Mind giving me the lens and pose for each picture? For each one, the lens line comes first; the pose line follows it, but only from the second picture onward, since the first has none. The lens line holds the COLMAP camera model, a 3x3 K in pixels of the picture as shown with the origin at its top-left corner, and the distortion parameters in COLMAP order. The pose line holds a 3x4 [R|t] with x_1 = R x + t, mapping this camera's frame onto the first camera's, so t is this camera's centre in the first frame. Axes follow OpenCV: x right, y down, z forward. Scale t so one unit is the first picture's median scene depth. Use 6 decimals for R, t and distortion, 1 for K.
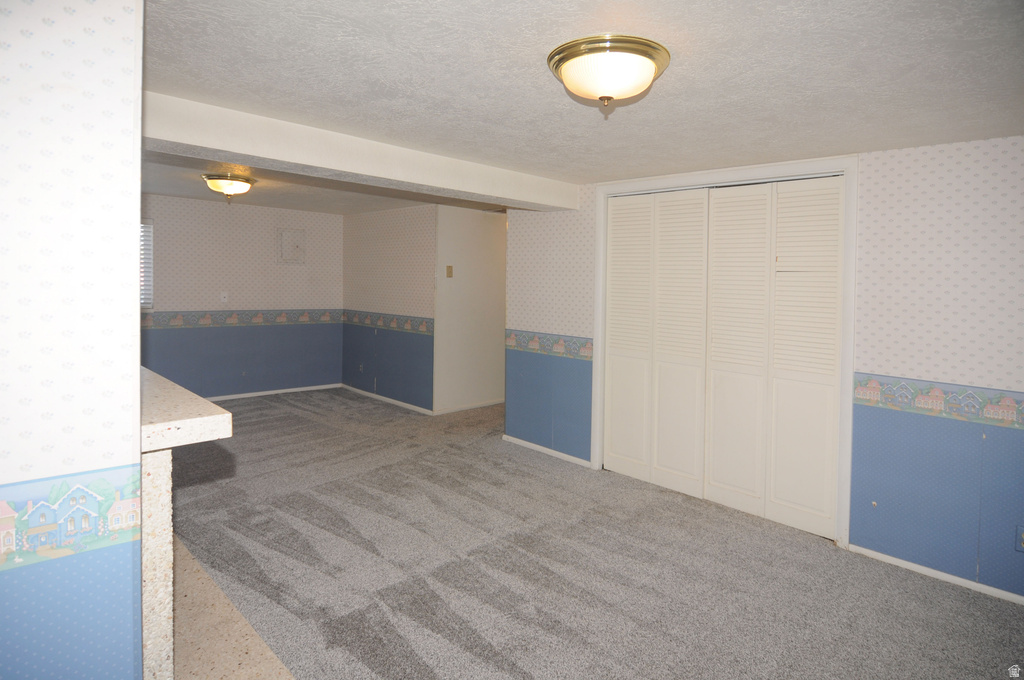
lens RADIAL K [[576.1, 0, 516.6], [0, 576.1, 316.8], [0, 0, 1]] dist [-0.000461, -0.000875]
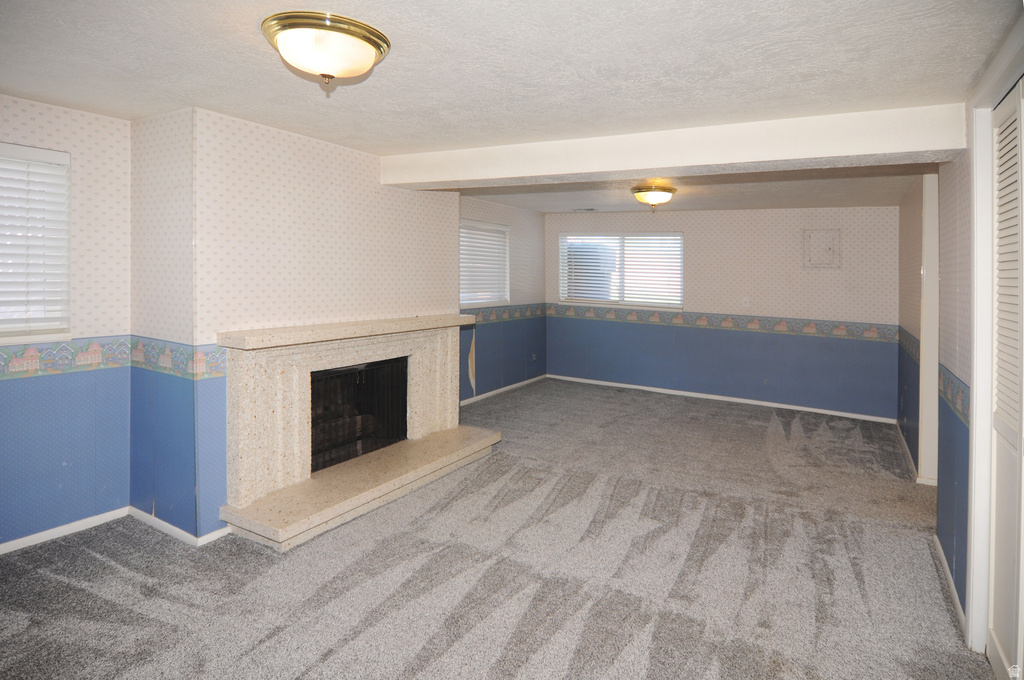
lens RADIAL K [[576.1, 0, 516.6], [0, 576.1, 316.8], [0, 0, 1]] dist [-0.000461, -0.000875]
pose [[0.260171, 0.054629, -0.964016, 0.541818], [-0.083636, 0.995921, 0.033865, -0.013067], [0.961933, 0.071816, 0.263679, 0.480441]]
